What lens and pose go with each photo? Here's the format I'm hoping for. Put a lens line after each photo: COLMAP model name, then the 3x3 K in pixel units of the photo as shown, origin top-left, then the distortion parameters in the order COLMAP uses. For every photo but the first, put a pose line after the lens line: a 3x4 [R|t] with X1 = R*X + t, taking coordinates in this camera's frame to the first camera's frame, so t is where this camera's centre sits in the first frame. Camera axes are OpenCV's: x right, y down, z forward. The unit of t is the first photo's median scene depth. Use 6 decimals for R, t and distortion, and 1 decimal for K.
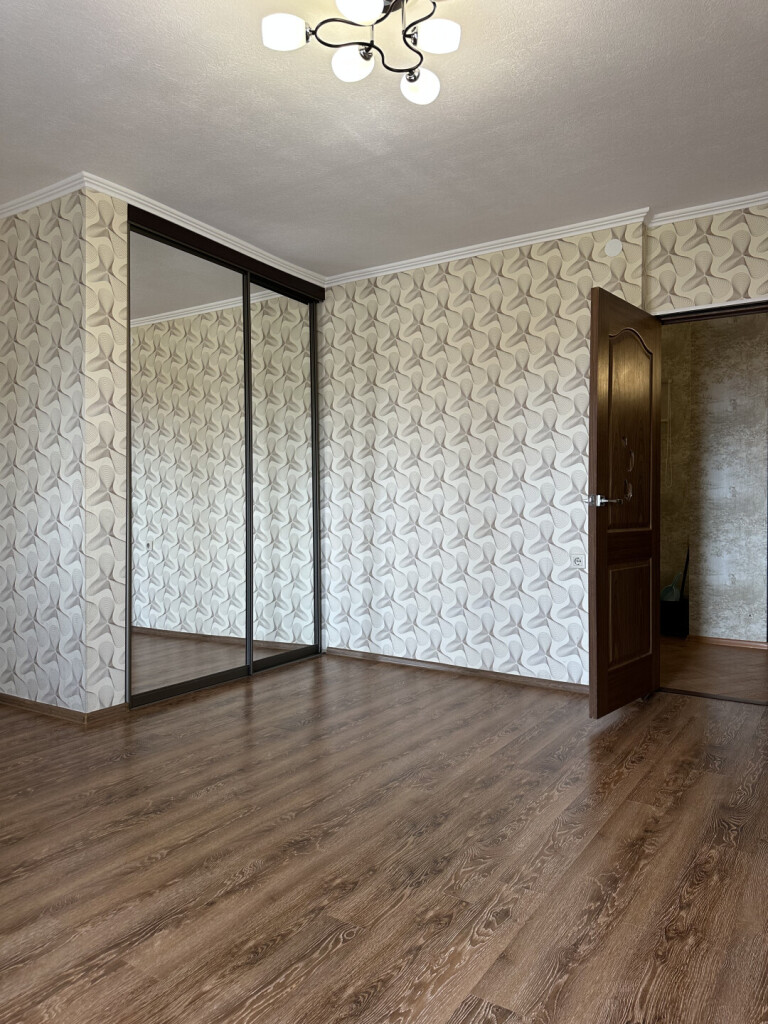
lens RADIAL K [[715.3, 0, 388.0], [0, 715.3, 514.2], [0, 0, 1]] dist [0.047323, -0.056841]
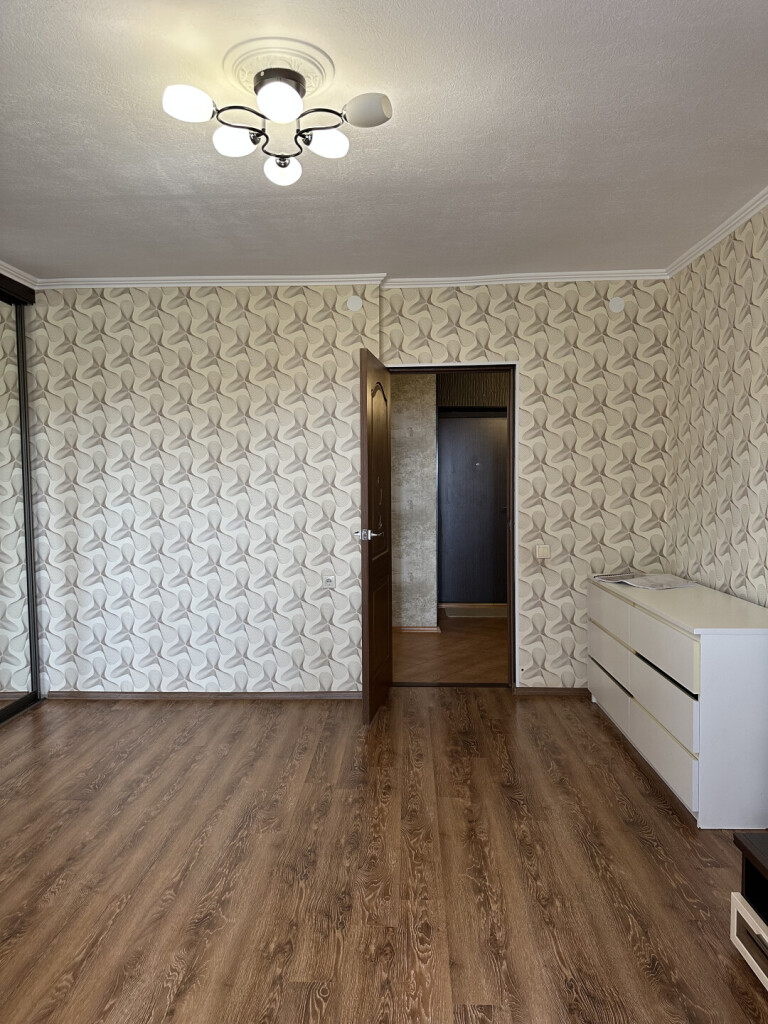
lens RADIAL K [[715.3, 0, 376.6], [0, 715.3, 503.4], [0, 0, 1]] dist [0.047323, -0.056841]
pose [[0.862525, -0.020918, 0.505582, -0.269862], [0.014395, 0.999755, 0.016806, -0.087741], [-0.505810, -0.007217, 0.862615, 0.015882]]
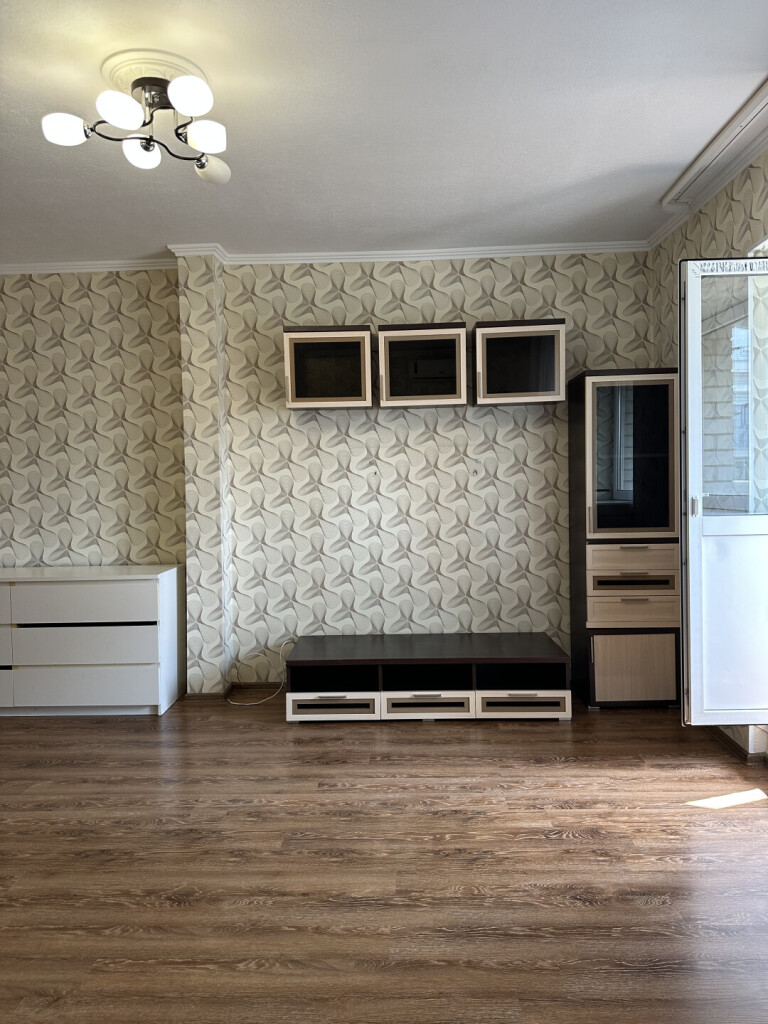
lens RADIAL K [[715.3, 0, 380.5], [0, 715.3, 506.2], [0, 0, 1]] dist [0.047323, -0.056841]
pose [[-0.505519, -0.024025, 0.862481, -0.727120], [0.030887, 0.998468, 0.045916, -0.077555], [-0.862262, 0.049851, -0.504002, 0.812018]]
